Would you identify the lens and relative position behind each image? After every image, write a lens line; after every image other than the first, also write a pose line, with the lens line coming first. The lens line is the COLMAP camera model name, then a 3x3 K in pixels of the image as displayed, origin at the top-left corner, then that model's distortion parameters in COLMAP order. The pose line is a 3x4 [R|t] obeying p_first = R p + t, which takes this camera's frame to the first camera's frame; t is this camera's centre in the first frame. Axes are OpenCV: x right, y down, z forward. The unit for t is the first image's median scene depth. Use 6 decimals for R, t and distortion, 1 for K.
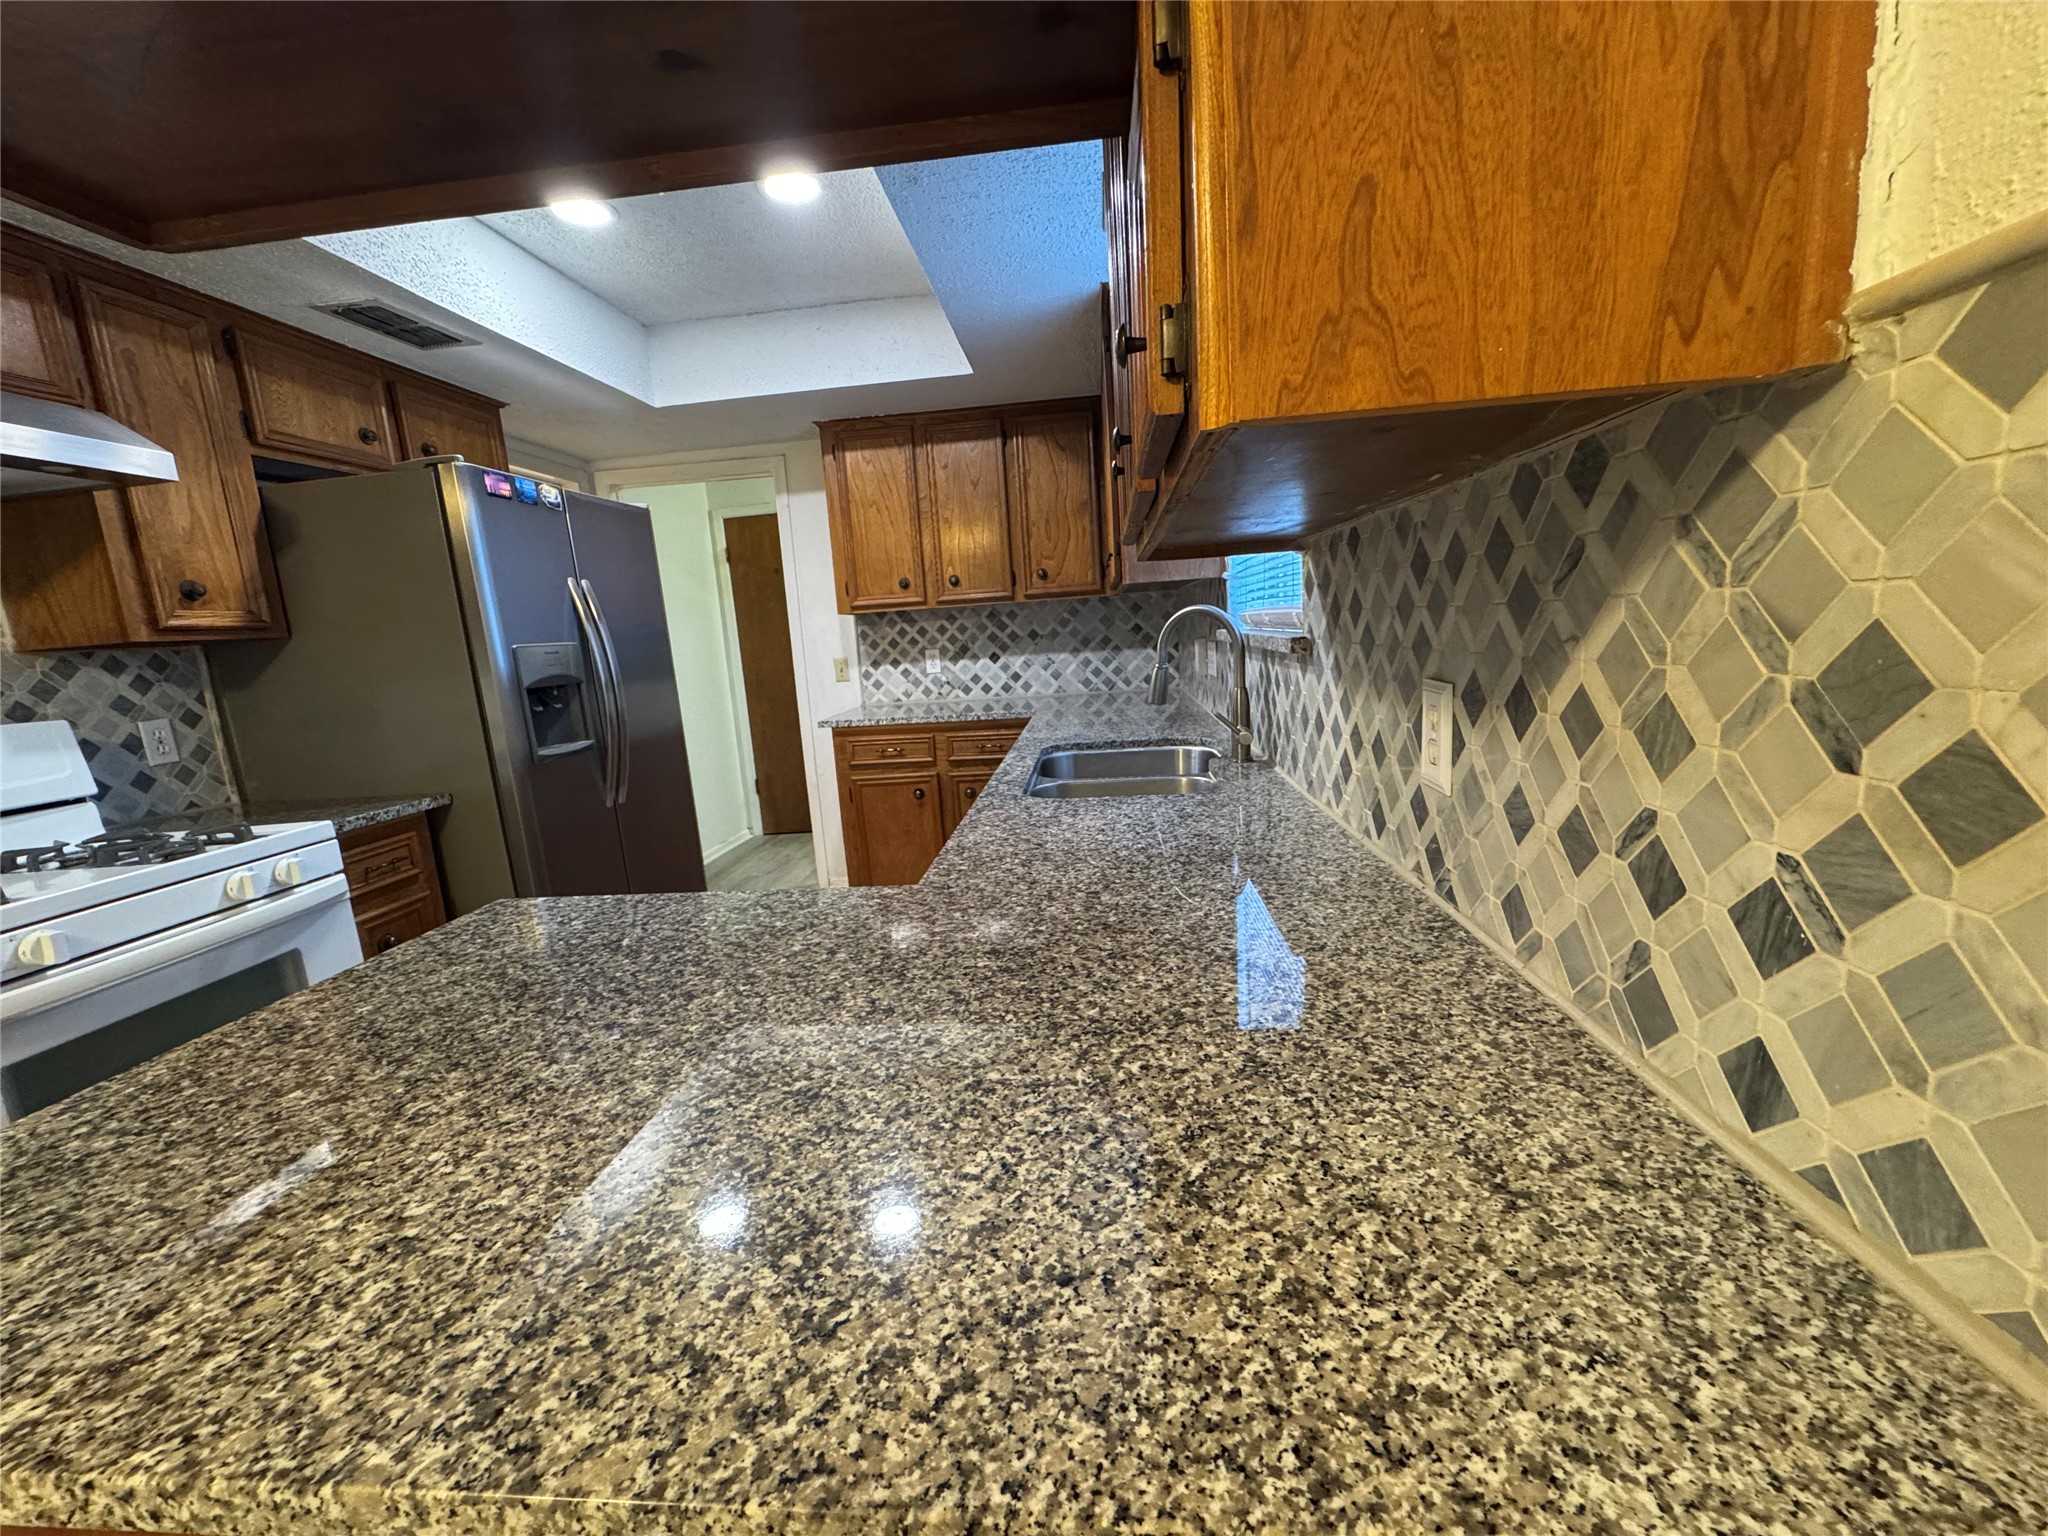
lens RADIAL K [[816.5, 0, 1024.0], [0, 816.5, 768.0], [0, 0, 1]] dist [-0.002590, 0.000203]
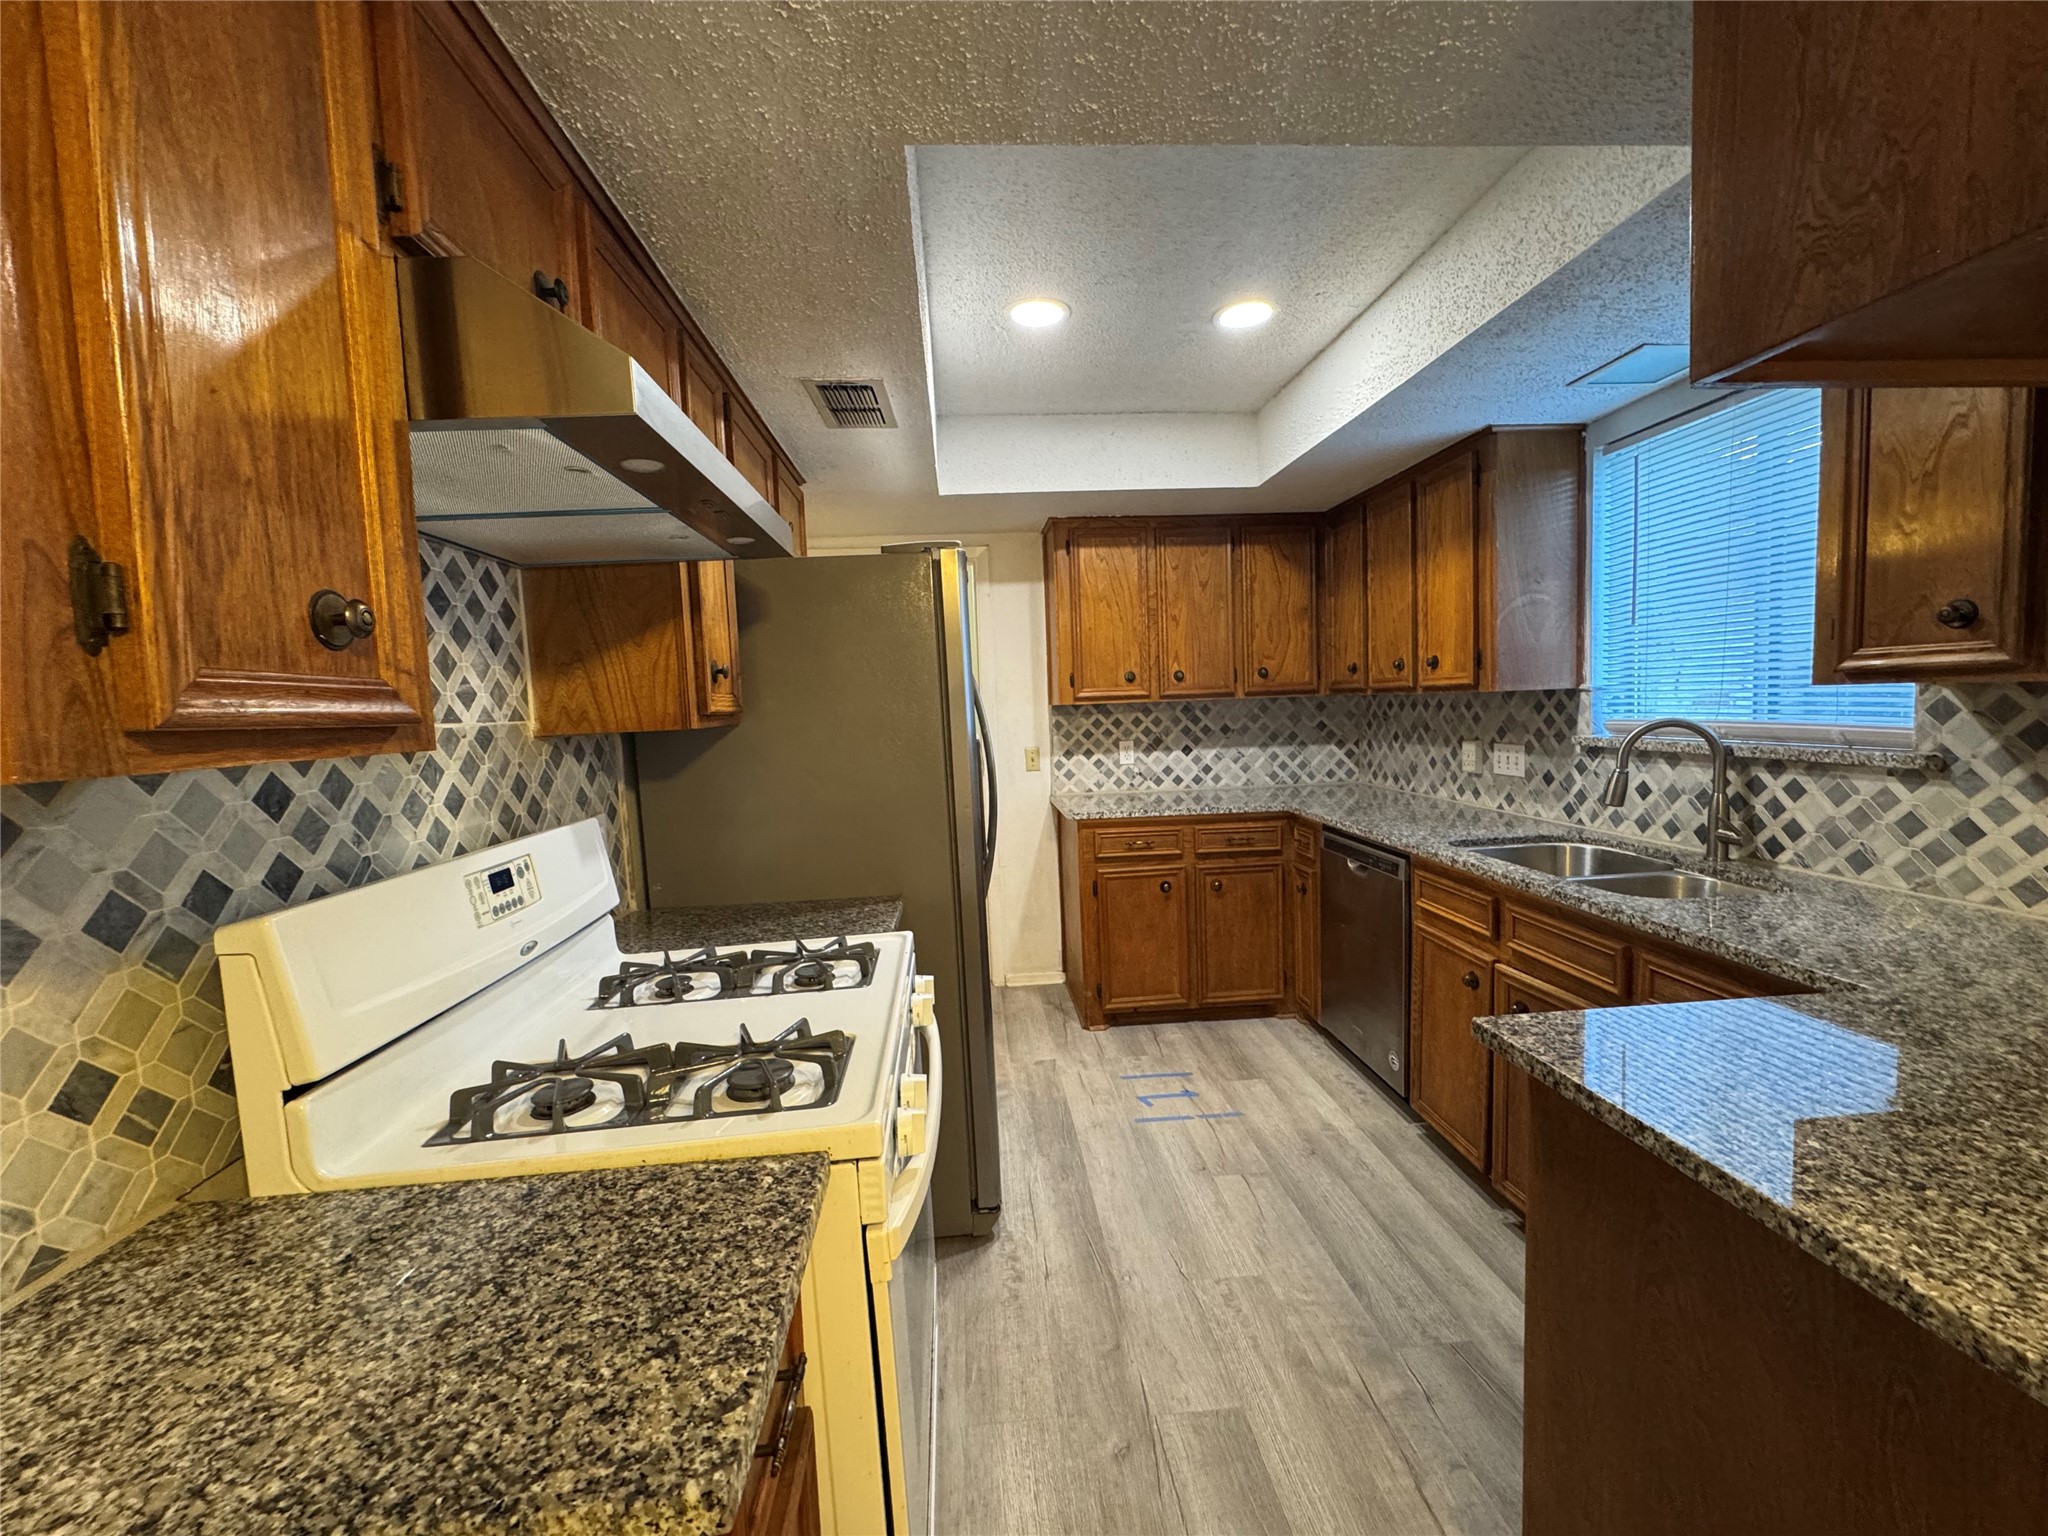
lens RADIAL K [[816.5, 0, 1024.0], [0, 816.5, 768.0], [0, 0, 1]] dist [-0.002590, 0.000203]
pose [[0.985505, 0.015435, 0.168941, -0.457431], [0.001592, 0.994967, -0.100190, -0.012594], [-0.169637, 0.099007, 0.980521, 0.041332]]
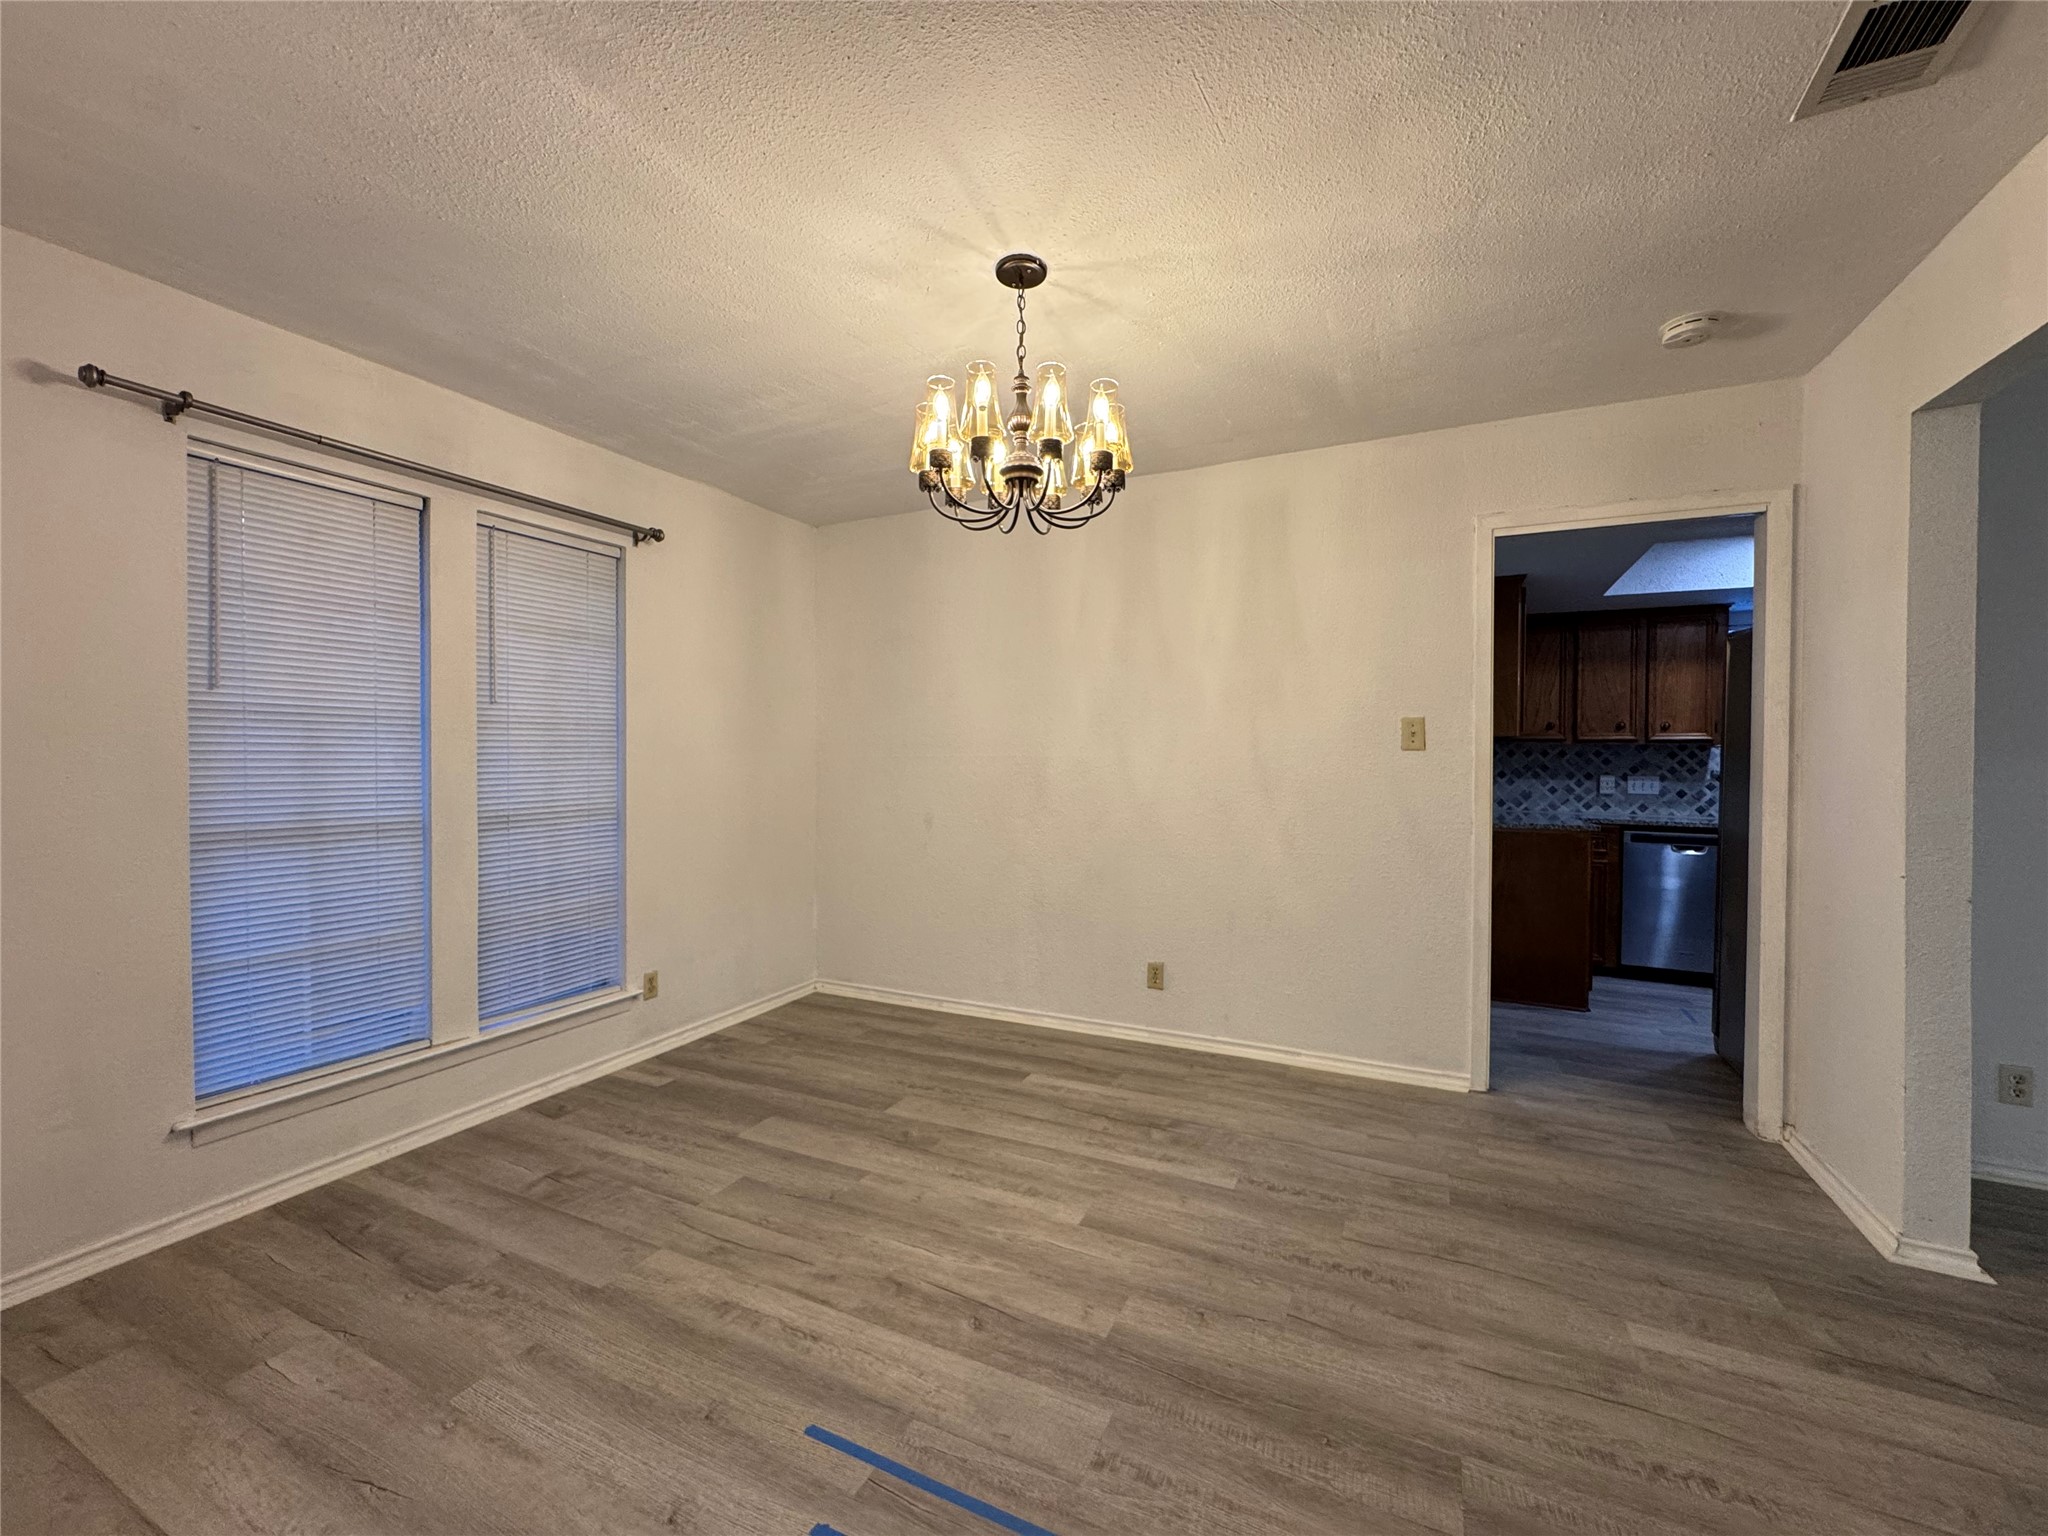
lens RADIAL K [[816.5, 0, 1024.0], [0, 816.5, 768.0], [0, 0, 1]] dist [-0.002590, 0.000203]
pose [[0.356000, 0.066219, 0.932137, -1.569975], [0.121887, 0.985675, -0.116573, -0.098395], [-0.926503, 0.155115, 0.342828, 1.285077]]
